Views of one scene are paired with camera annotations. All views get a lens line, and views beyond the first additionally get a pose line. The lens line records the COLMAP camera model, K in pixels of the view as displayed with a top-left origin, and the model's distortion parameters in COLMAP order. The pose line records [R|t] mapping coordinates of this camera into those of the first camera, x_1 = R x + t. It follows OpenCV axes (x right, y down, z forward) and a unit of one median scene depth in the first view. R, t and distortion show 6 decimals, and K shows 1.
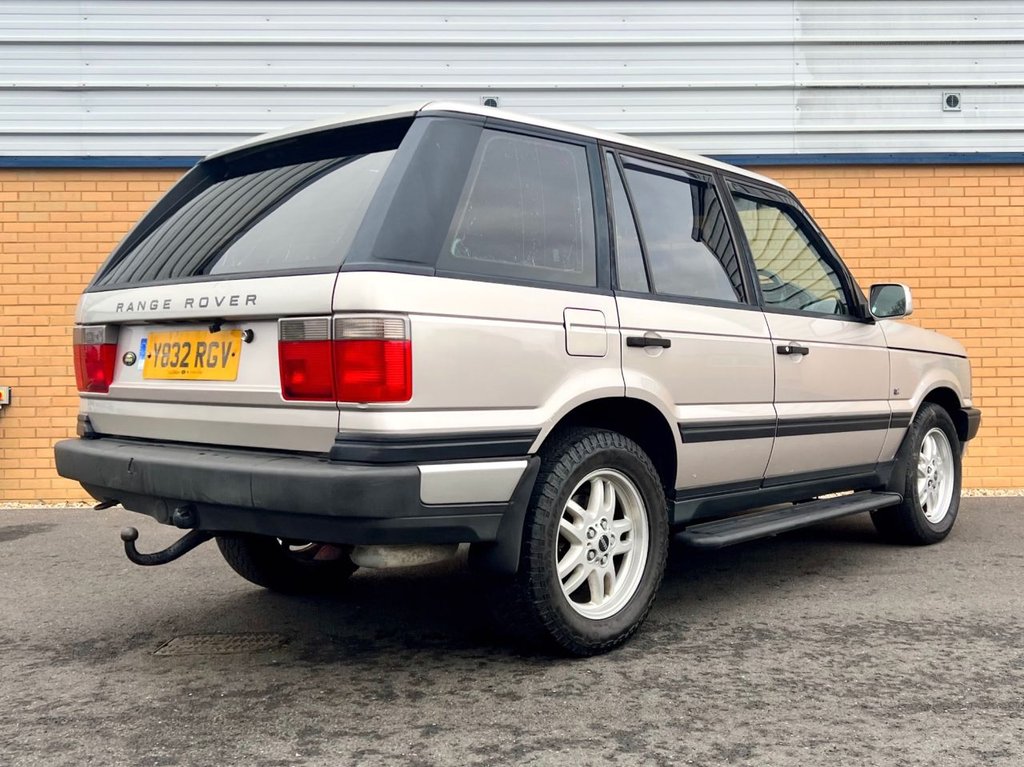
lens RADIAL K [[1056.9, 0, 560.0], [0, 1056.9, 388.7], [0, 0, 1]] dist [0.070136, -0.111130]
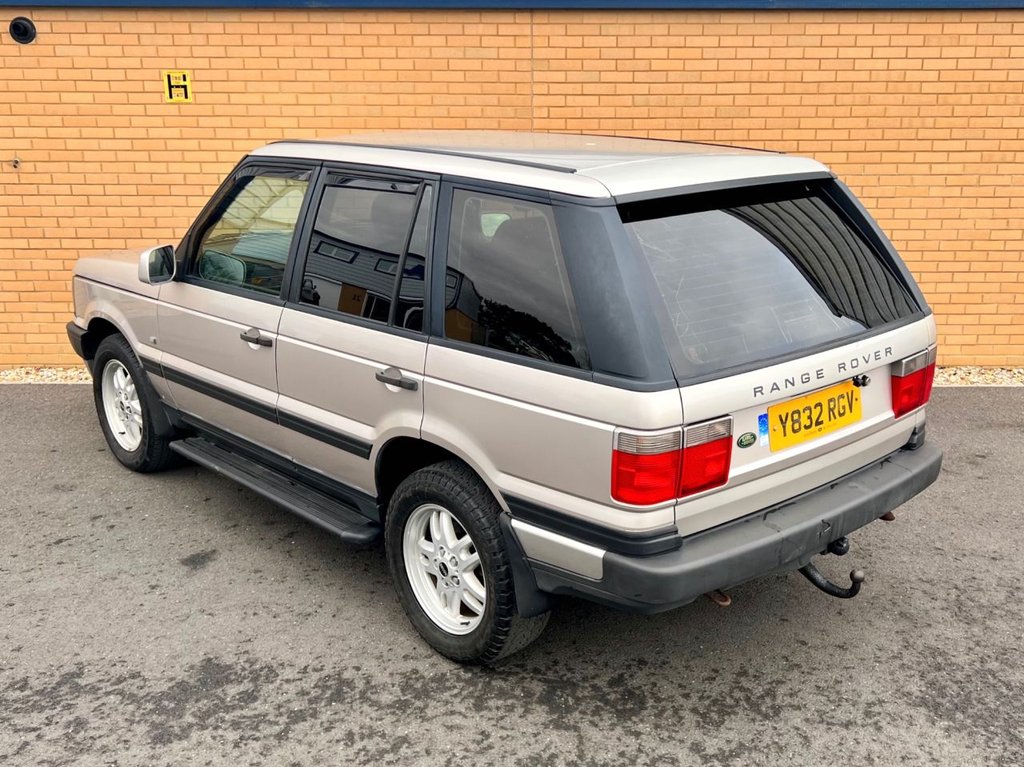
lens RADIAL K [[1104.1, 0, 568.2], [0, 1104.1, 394.3], [0, 0, 1]] dist [0.060280, -0.087978]
pose [[0.999546, 0.019417, -0.023042, 0.473824], [-0.012331, 0.961310, 0.275192, -0.372622], [0.027494, -0.274783, 0.961113, 0.069093]]
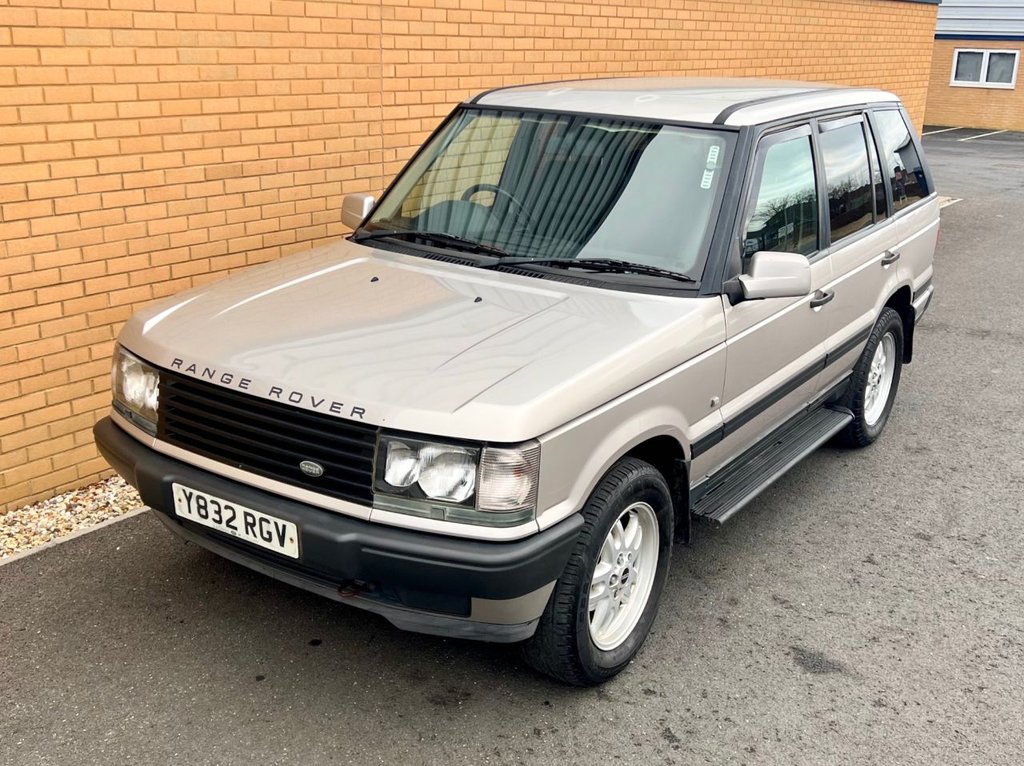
lens RADIAL K [[1103.3, 0, 520.2], [0, 1103.3, 376.7], [0, 0, 1]] dist [0.072608, -0.125656]
pose [[0.605247, -0.211674, 0.767379, -1.048419], [-0.028964, 0.957504, 0.286962, -0.352541], [-0.795510, -0.195910, 0.573396, 1.053529]]
